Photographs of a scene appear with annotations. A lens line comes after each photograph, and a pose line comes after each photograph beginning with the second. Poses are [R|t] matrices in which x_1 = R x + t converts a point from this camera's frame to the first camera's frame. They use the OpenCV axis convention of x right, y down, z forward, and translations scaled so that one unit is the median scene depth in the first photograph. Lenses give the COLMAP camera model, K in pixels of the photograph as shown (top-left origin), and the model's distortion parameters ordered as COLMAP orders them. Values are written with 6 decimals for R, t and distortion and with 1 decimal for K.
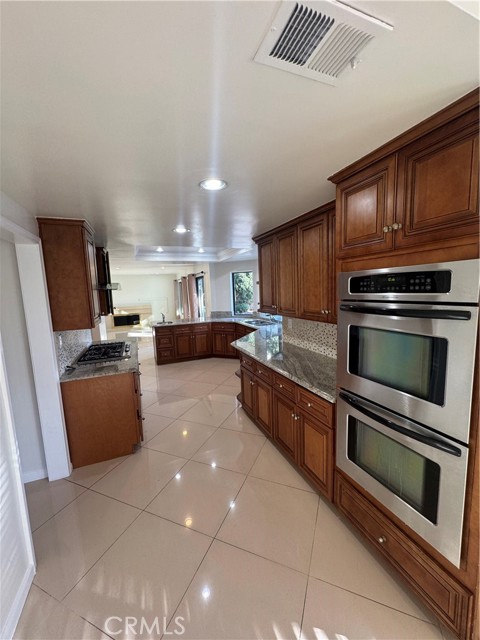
lens RADIAL K [[254.7, 0, 240.2], [0, 254.7, 318.7], [0, 0, 1]] dist [0.001156, -0.000512]
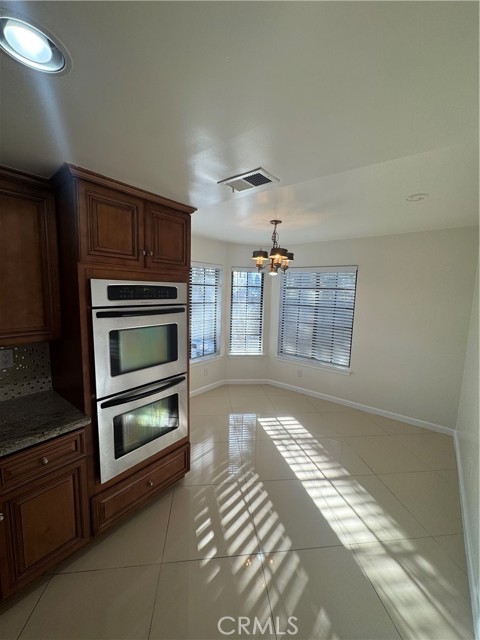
lens RADIAL K [[254.7, 0, 237.9], [0, 254.7, 322.1], [0, 0, 1]] dist [0.001156, -0.000512]
pose [[-0.486498, -0.069533, 0.870910, -0.888894], [0.107038, 0.984575, 0.138400, -0.120540], [-0.867100, 0.160552, -0.471551, 1.267291]]
